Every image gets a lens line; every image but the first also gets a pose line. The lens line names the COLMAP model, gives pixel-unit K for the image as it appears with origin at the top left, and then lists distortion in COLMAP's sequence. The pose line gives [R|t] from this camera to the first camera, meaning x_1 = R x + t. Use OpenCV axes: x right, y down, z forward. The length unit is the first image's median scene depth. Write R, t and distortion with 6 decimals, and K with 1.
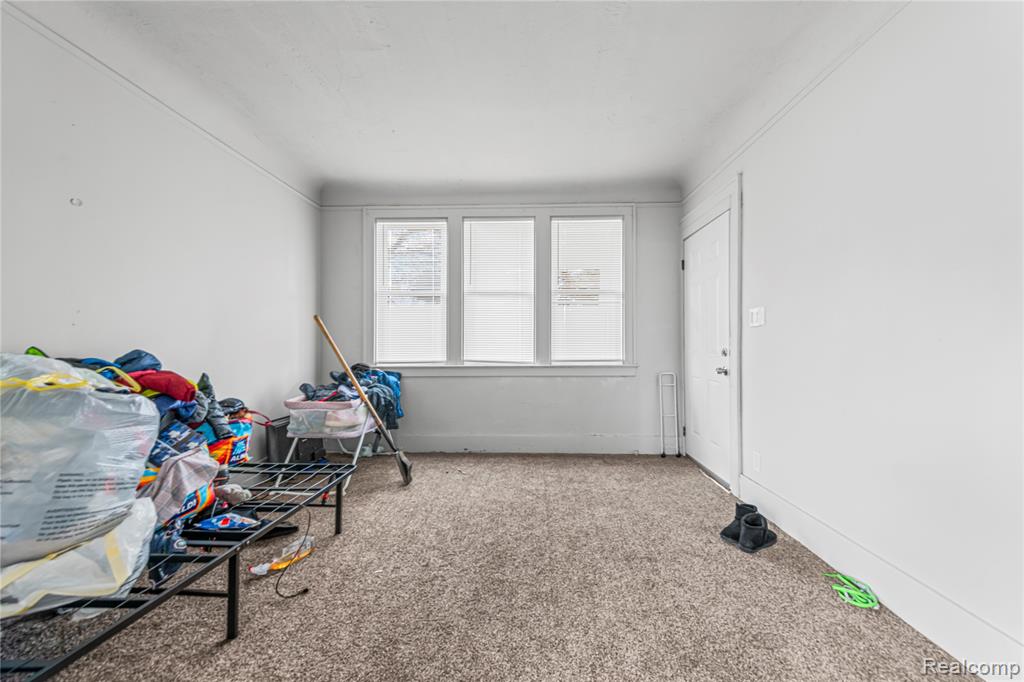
lens RADIAL K [[408.7, 0, 514.4], [0, 408.7, 345.3], [0, 0, 1]] dist [0.001207, 0.000048]
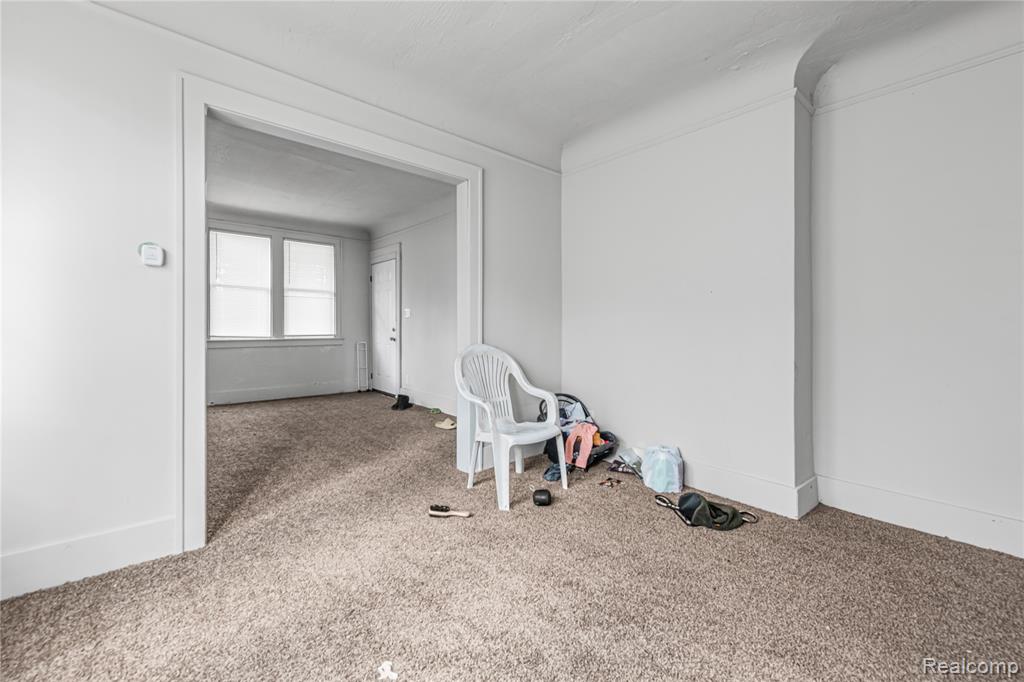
lens RADIAL K [[408.7, 0, 513.0], [0, 408.7, 334.6], [0, 0, 1]] dist [0.001207, 0.000048]
pose [[0.727084, -0.013334, 0.686419, -0.328963], [-0.007734, 0.999589, 0.027609, -0.013932], [-0.686505, -0.025383, 0.726682, -0.650220]]
